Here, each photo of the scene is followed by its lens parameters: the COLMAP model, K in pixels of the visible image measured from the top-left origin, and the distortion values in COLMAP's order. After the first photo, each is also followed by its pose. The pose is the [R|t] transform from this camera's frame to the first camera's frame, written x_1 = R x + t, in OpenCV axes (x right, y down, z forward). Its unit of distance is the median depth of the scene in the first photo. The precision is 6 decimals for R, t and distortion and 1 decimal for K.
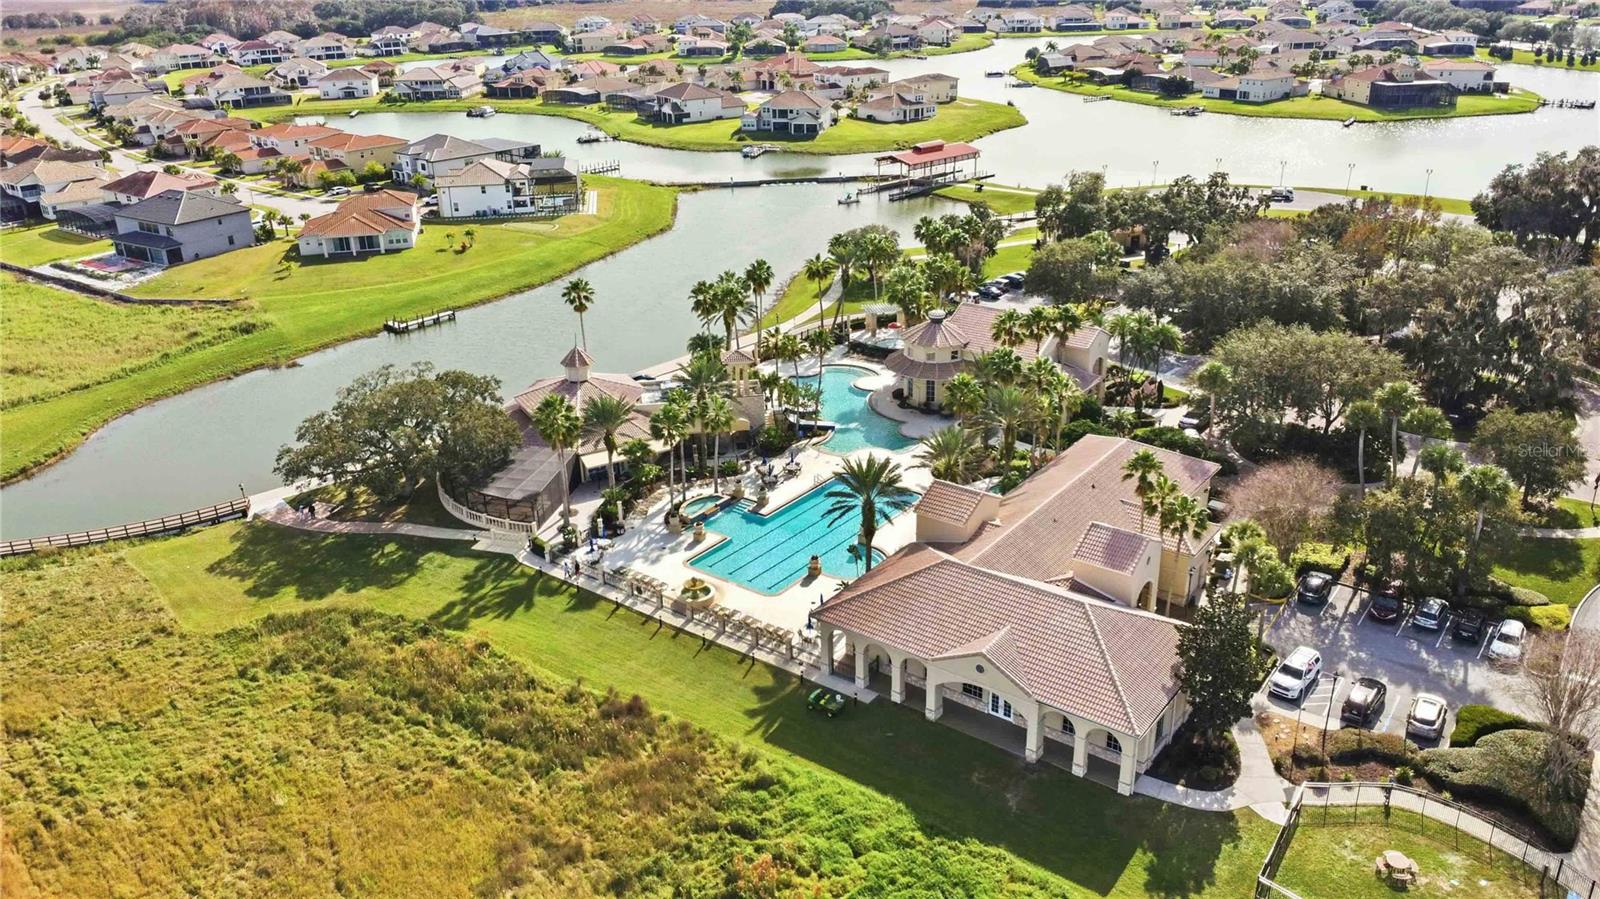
lens RADIAL K [[1159.7, 0, 825.7], [0, 1159.7, 449.0], [0, 0, 1]] dist [0.005061, -0.002879]
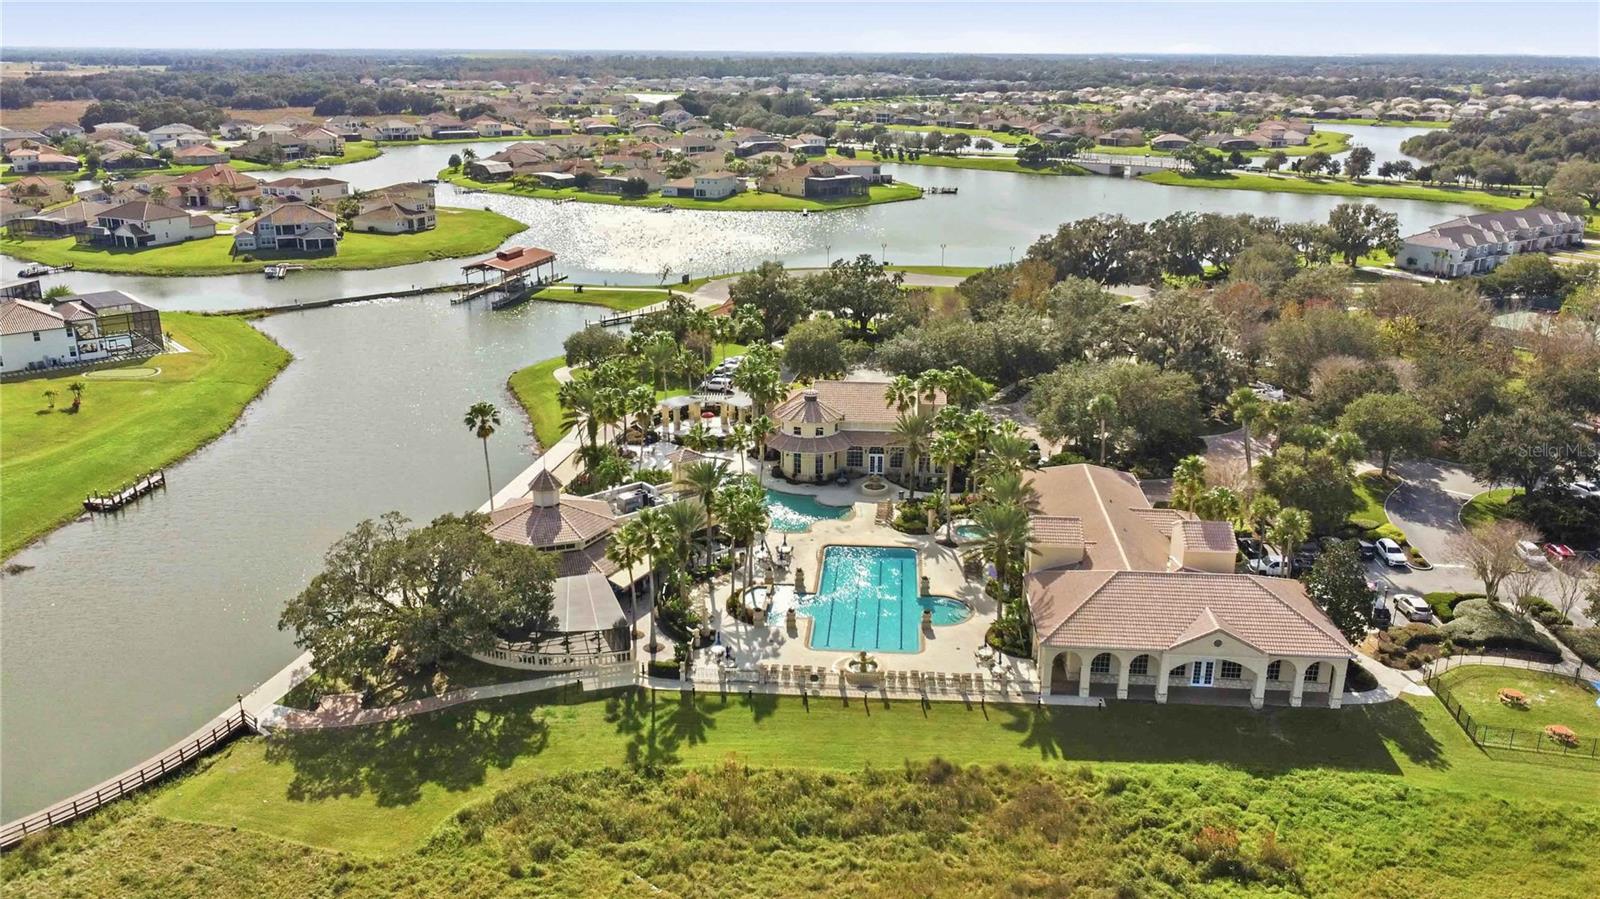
lens RADIAL K [[1159.7, 0, 825.7], [0, 1159.7, 449.0], [0, 0, 1]] dist [0.005061, -0.002879]
pose [[0.848696, -0.148584, 0.507581, -0.248333], [0.190477, 0.981194, -0.031260, -0.015816], [-0.493390, 0.123213, 0.861037, 0.039449]]
